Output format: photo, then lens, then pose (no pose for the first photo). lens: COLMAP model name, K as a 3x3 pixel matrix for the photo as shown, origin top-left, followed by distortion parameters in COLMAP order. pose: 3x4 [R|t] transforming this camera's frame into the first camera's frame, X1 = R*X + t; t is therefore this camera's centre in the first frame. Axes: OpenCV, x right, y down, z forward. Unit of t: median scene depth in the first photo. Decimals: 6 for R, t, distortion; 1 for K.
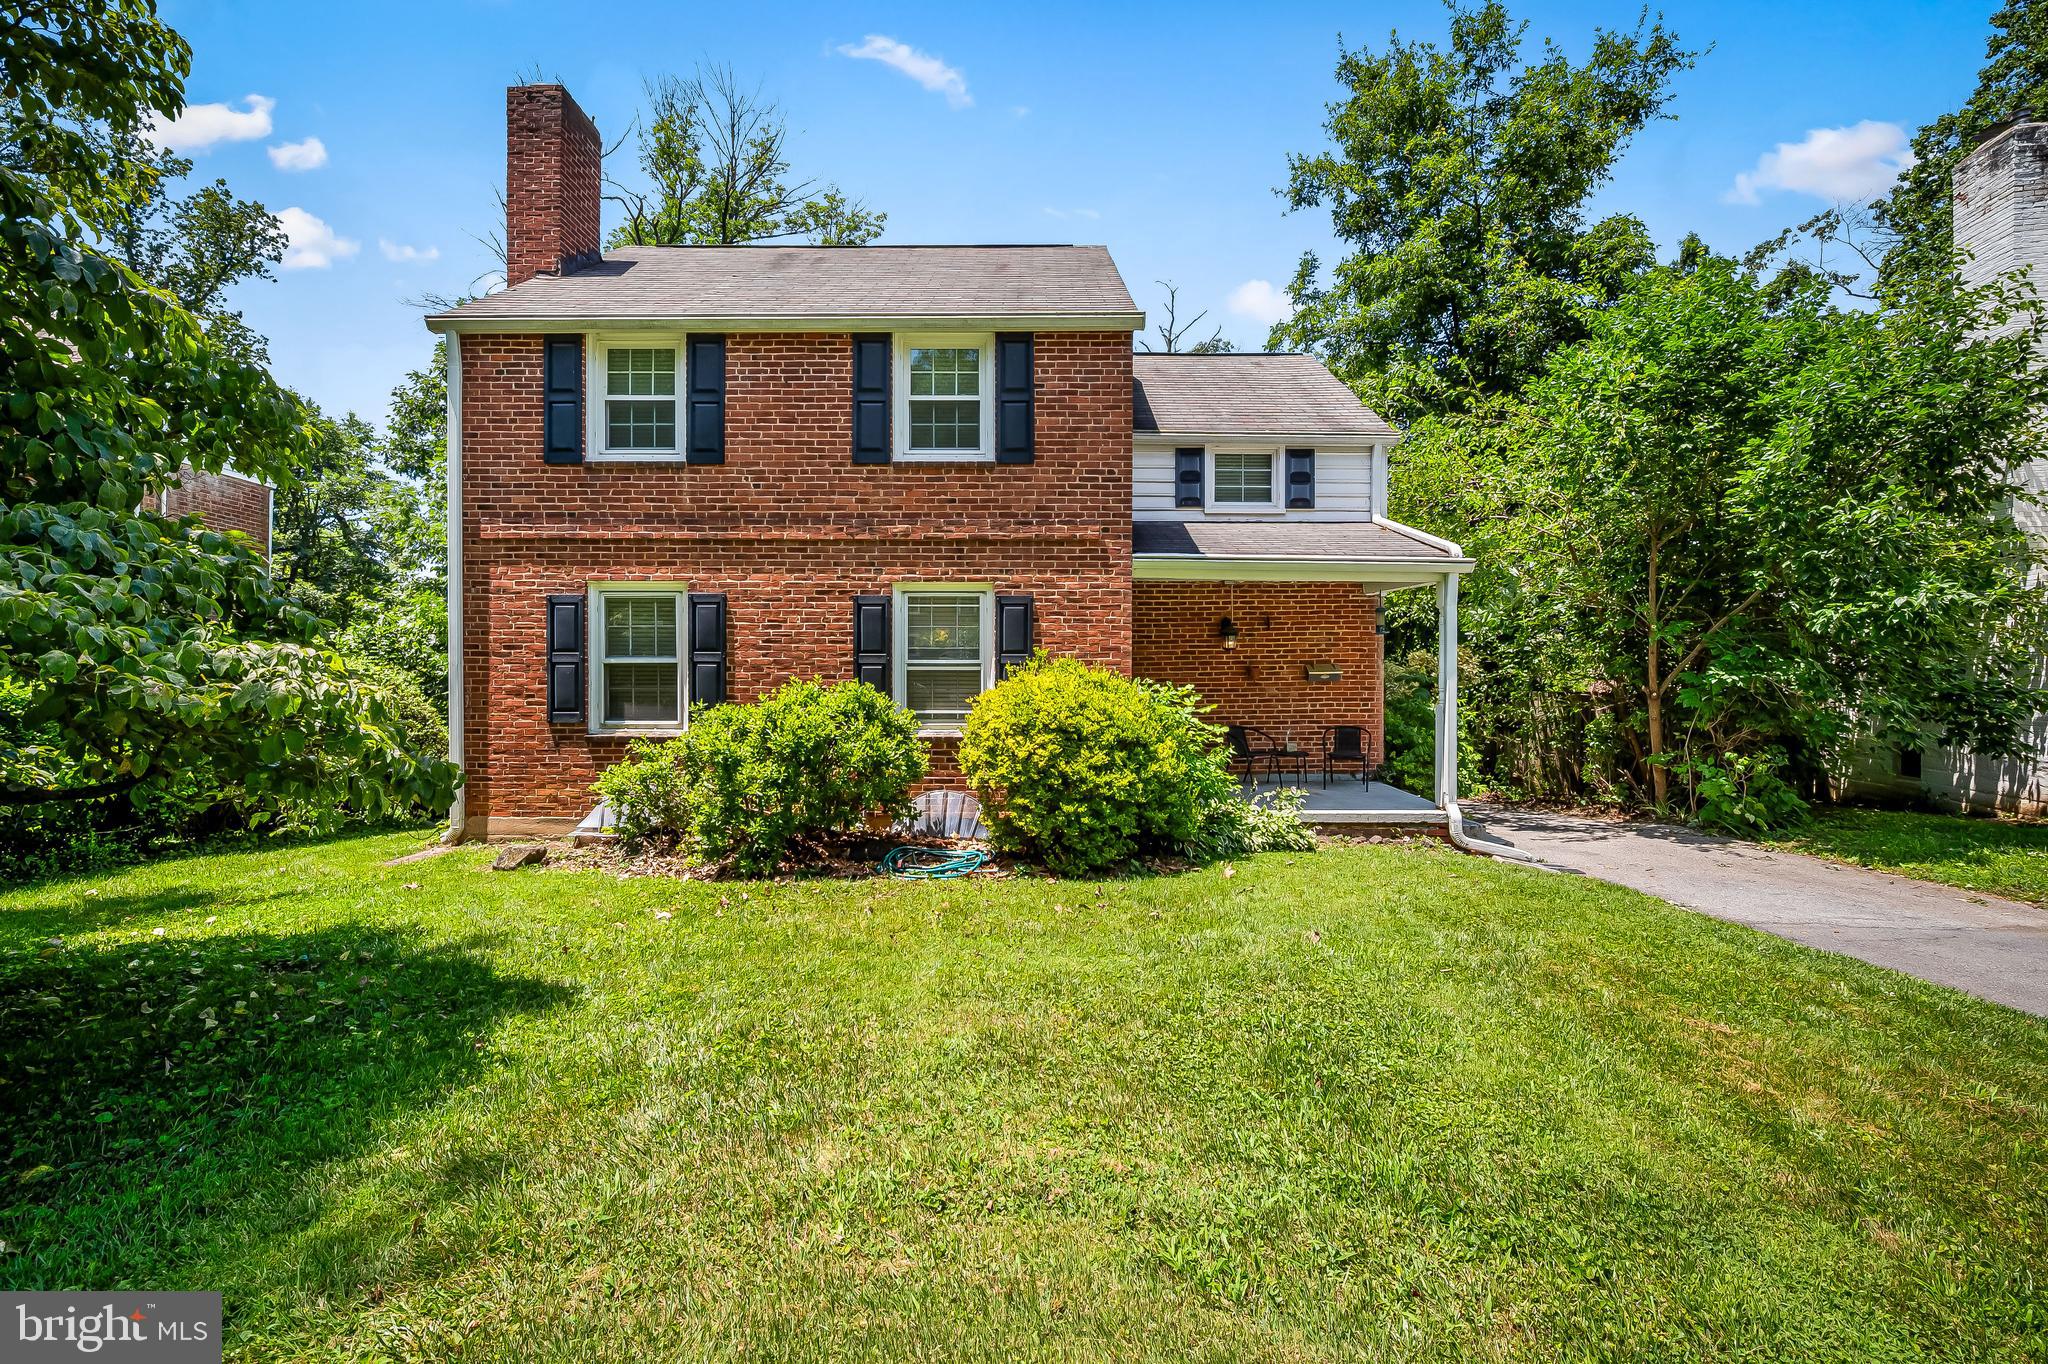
lens RADIAL K [[816.6, 0, 1024.0], [0, 816.6, 682.0], [0, 0, 1]] dist [-0.003000, -0.000441]
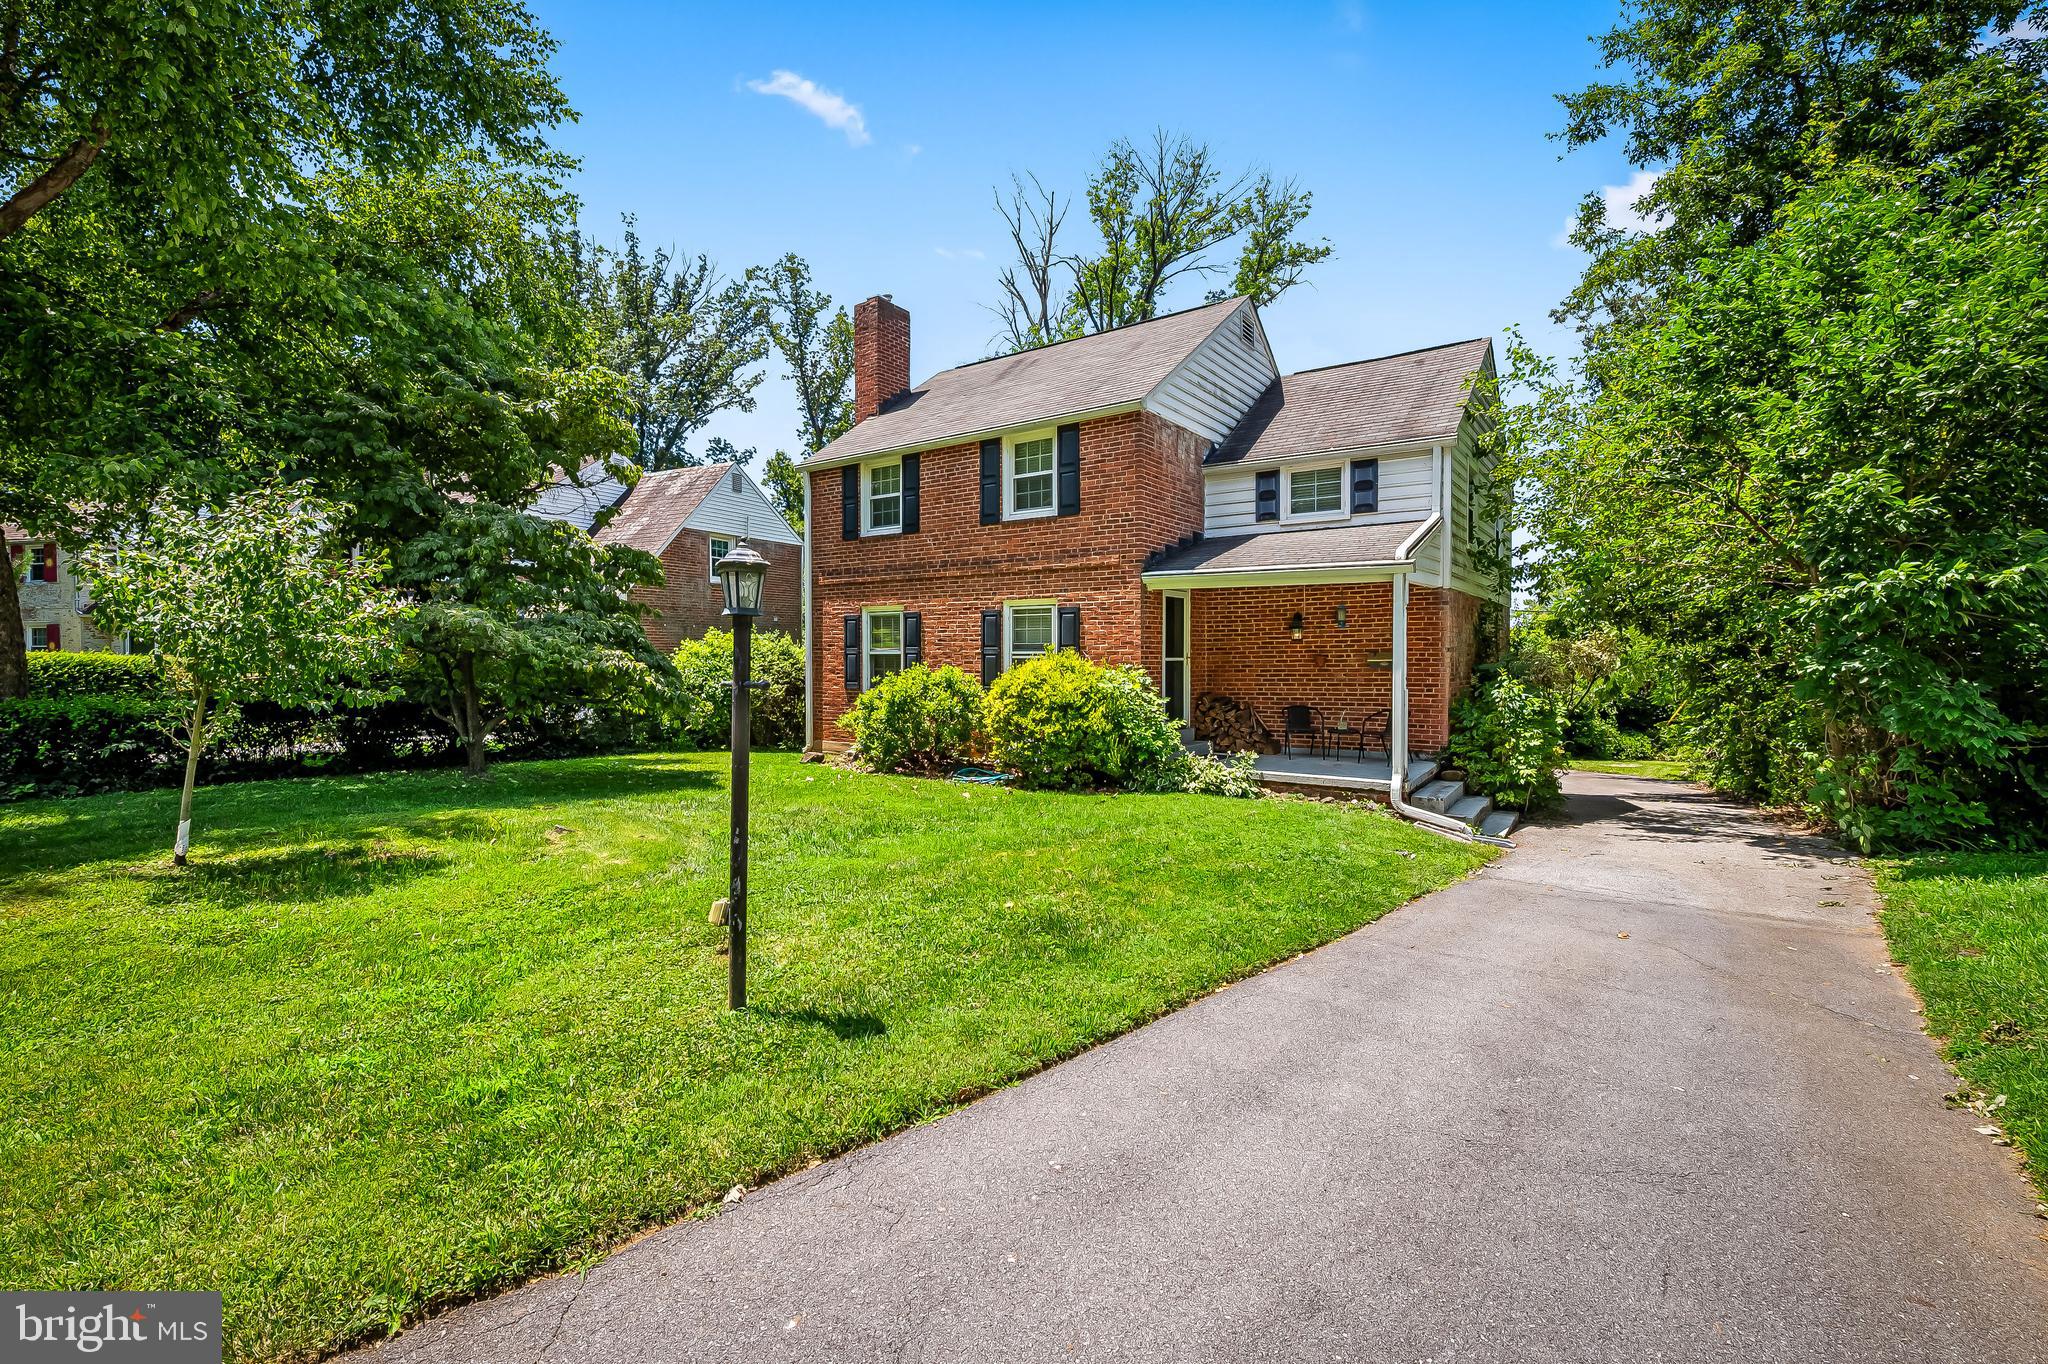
lens RADIAL K [[862.2, 0, 1024.0], [0, 862.2, 682.0], [0, 0, 1]] dist [-0.000183, -0.000062]
pose [[0.819361, 0.015594, -0.573066, 0.789721], [-0.006505, 0.999819, 0.017905, 0.000247], [0.573241, -0.010942, 0.819313, -0.292047]]
